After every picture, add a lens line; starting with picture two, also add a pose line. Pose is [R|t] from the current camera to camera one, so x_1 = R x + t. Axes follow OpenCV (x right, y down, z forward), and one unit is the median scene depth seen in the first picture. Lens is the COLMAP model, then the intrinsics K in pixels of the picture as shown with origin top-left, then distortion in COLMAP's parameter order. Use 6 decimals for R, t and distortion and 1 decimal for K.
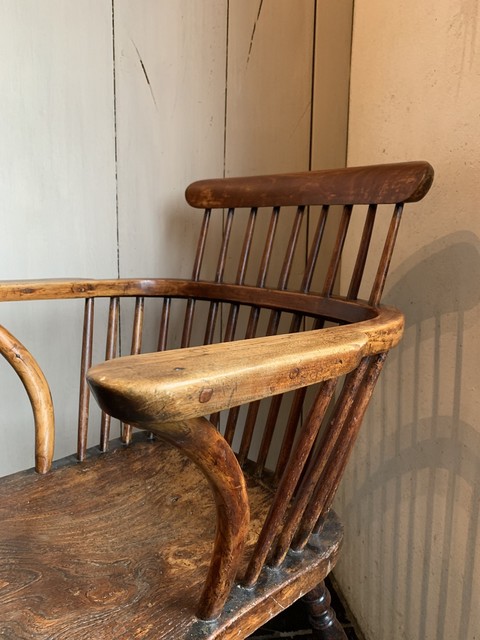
lens RADIAL K [[496.0, 0, 243.8], [0, 496.0, 316.6], [0, 0, 1]] dist [-0.004418, -0.004804]
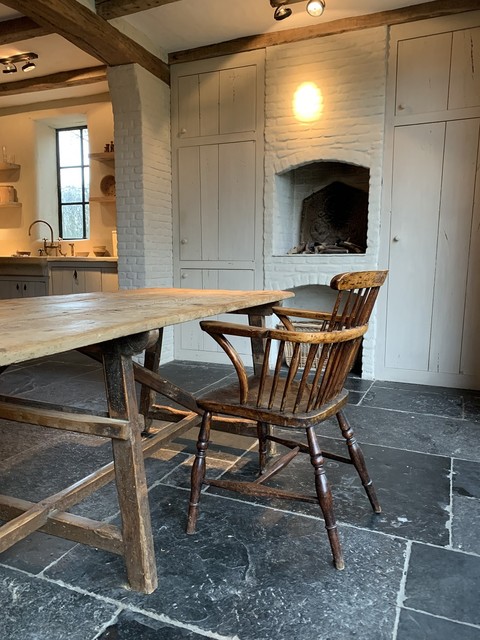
lens RADIAL K [[485.3, 0, 239.5], [0, 485.3, 317.5], [0, 0, 1]] dist [0.036596, -0.039614]
pose [[0.831637, 0.060829, -0.551978, 0.746450], [-0.099943, 0.994147, -0.041023, 0.551597], [0.546252, 0.089282, 0.832849, -3.719249]]
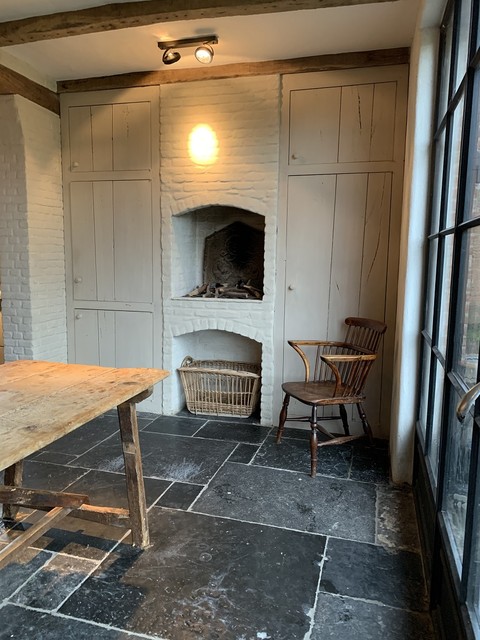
lens RADIAL K [[485.3, 0, 239.5], [0, 485.3, 317.5], [0, 0, 1]] dist [0.036596, -0.039614]
pose [[0.899170, 0.058655, -0.433652, 0.972195], [-0.087170, 0.995124, -0.046147, -0.028073], [0.428830, 0.079296, 0.899898, -3.440033]]
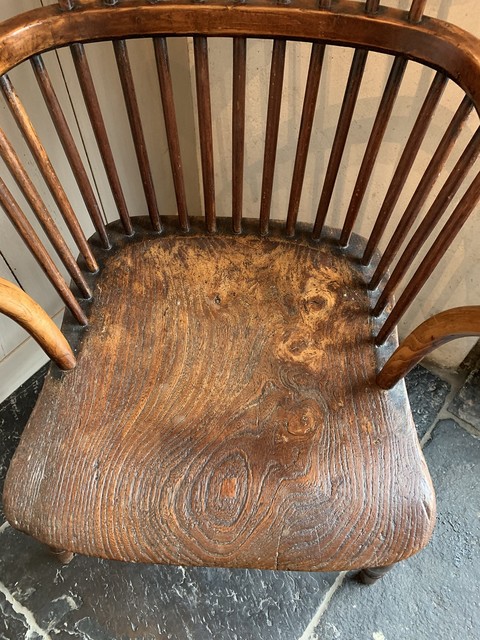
lens RADIAL K [[485.3, 0, 239.5], [0, 485.3, 317.5], [0, 0, 1]] dist [0.036596, -0.039614]
pose [[0.741280, -0.572318, 0.350650, -0.435814], [0.128634, 0.633879, 0.762660, -0.306943], [-0.658754, -0.520240, 0.543502, 0.423091]]
